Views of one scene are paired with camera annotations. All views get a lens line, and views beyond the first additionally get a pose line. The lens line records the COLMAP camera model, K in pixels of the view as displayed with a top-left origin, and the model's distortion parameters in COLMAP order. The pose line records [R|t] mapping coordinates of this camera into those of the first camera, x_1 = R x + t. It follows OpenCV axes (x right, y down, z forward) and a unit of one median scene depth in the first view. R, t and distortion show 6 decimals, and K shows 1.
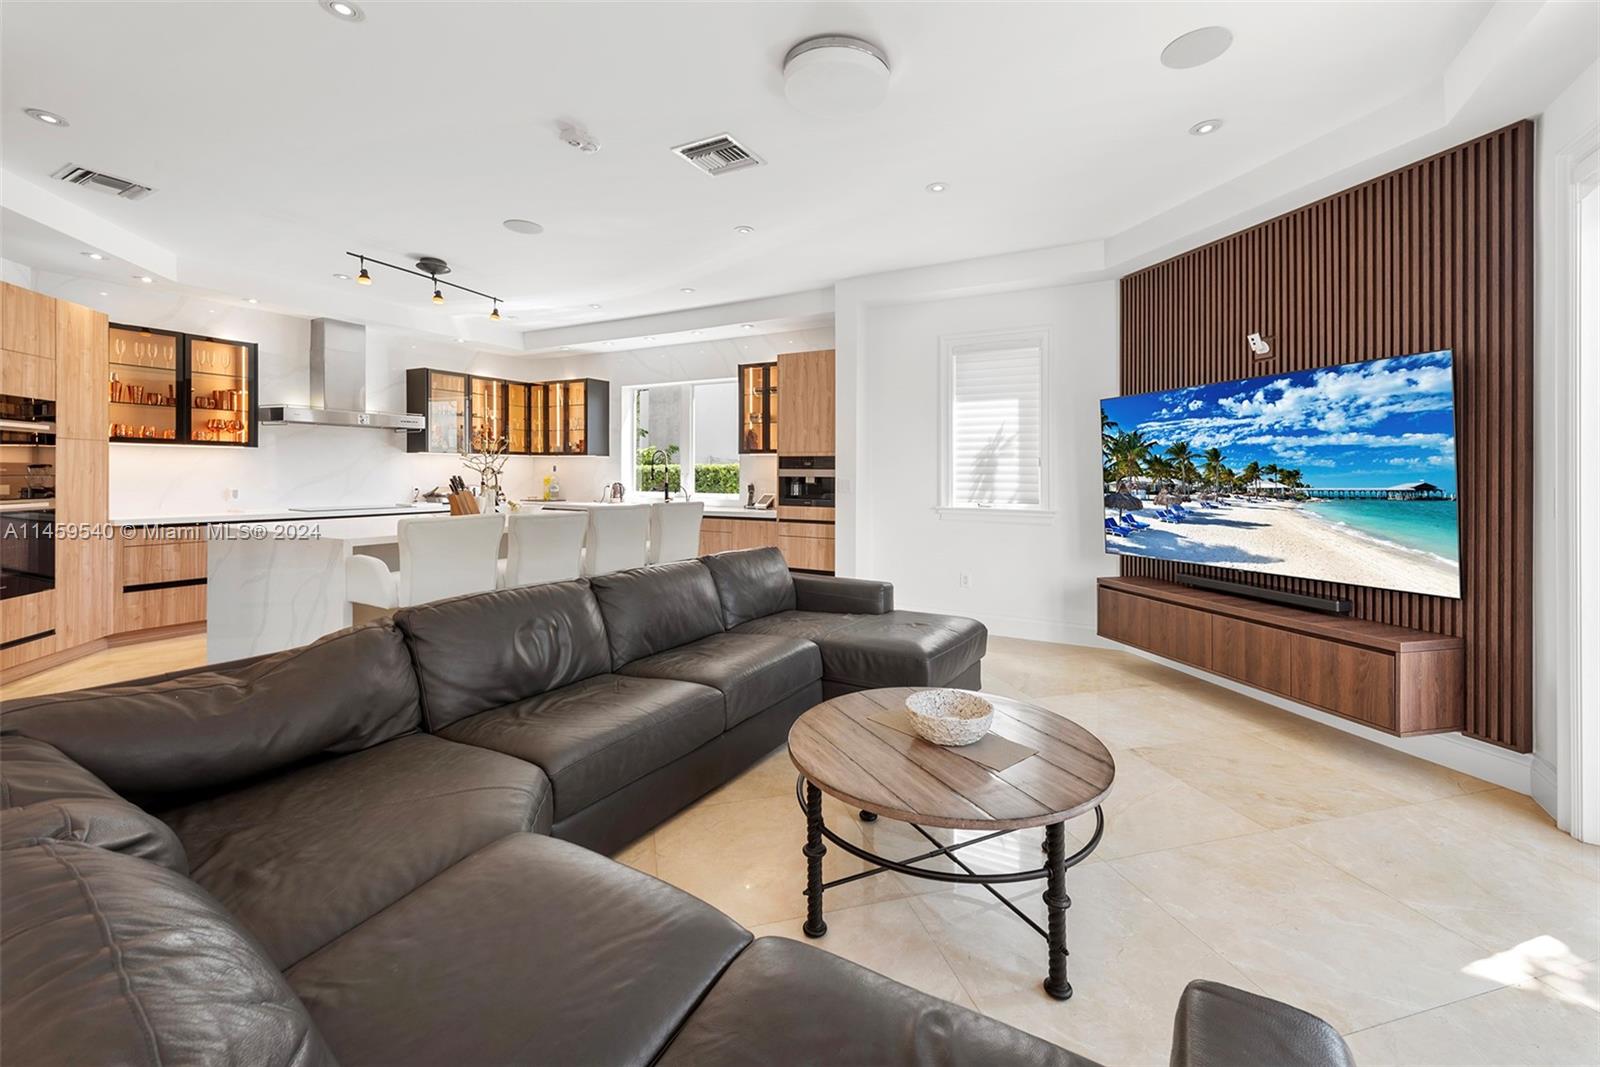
lens RADIAL K [[656.6, 0, 809.2], [0, 656.6, 480.8], [0, 0, 1]] dist [0.004064, 0.000210]
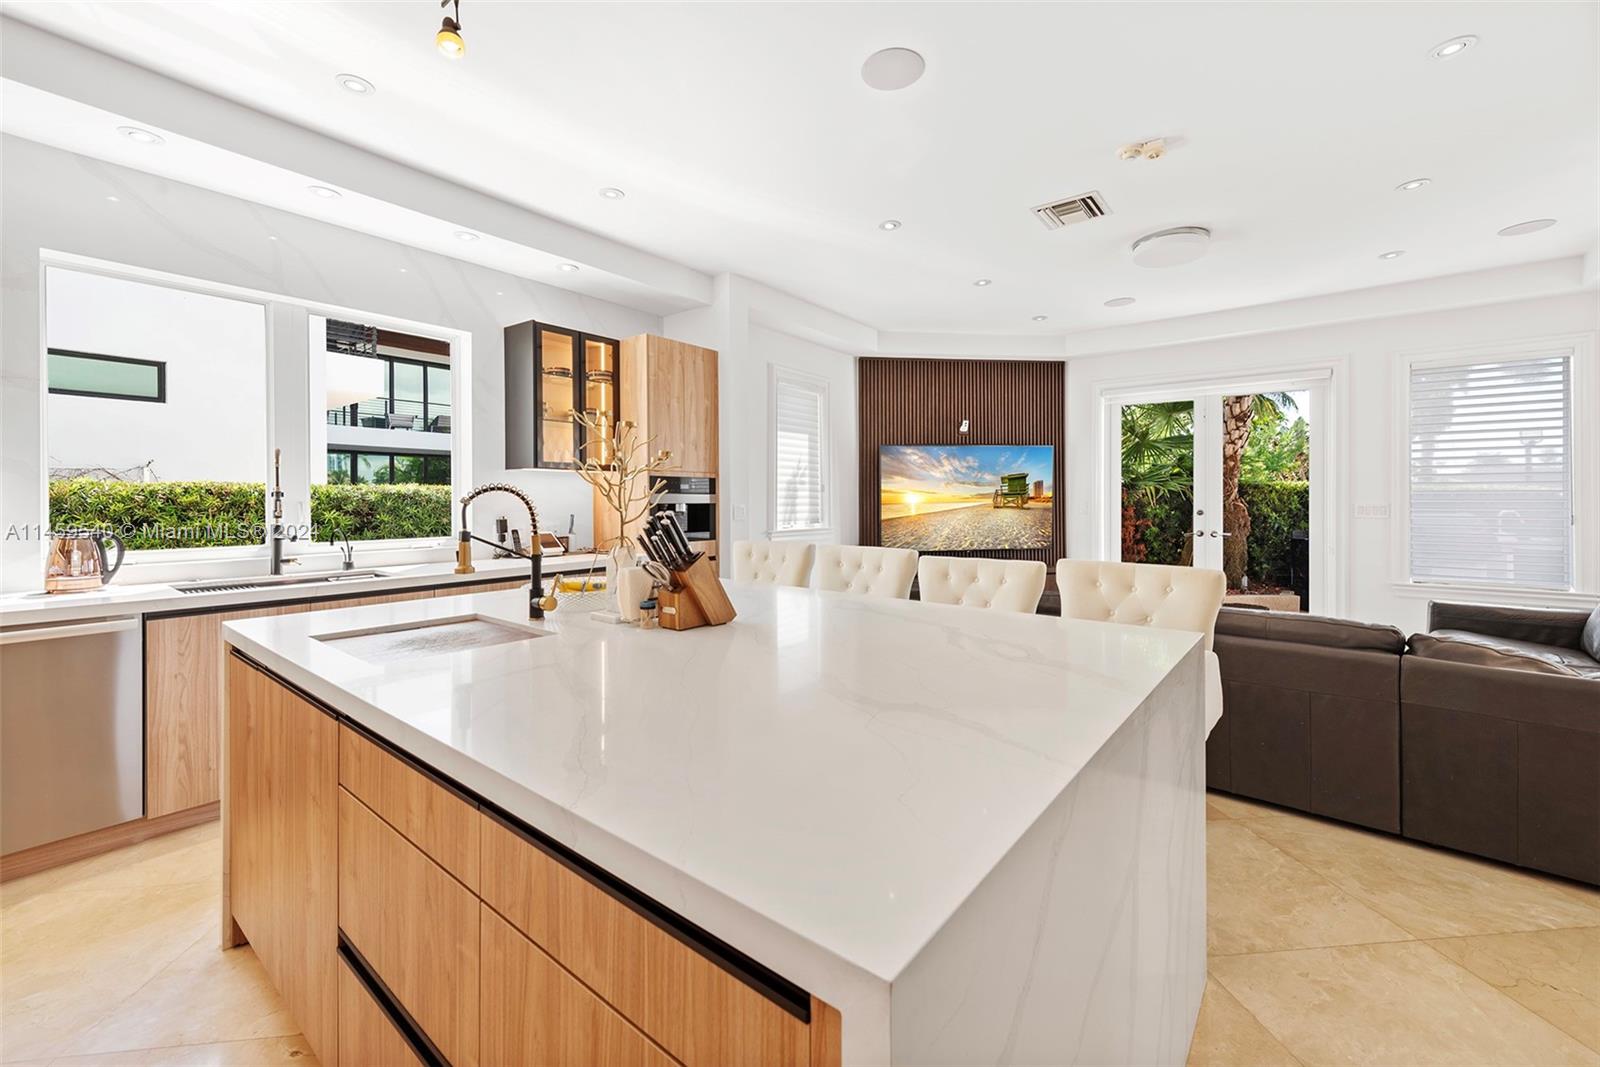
lens RADIAL K [[654.9, 0, 810.0], [0, 654.9, 496.9], [0, 0, 1]] dist [0.002433, -0.000007]
pose [[0.156930, -0.002479, 0.987607, -0.820706], [0.014680, 0.999892, 0.000177, -0.012909], [-0.987501, 0.014471, 0.156949, 0.802953]]
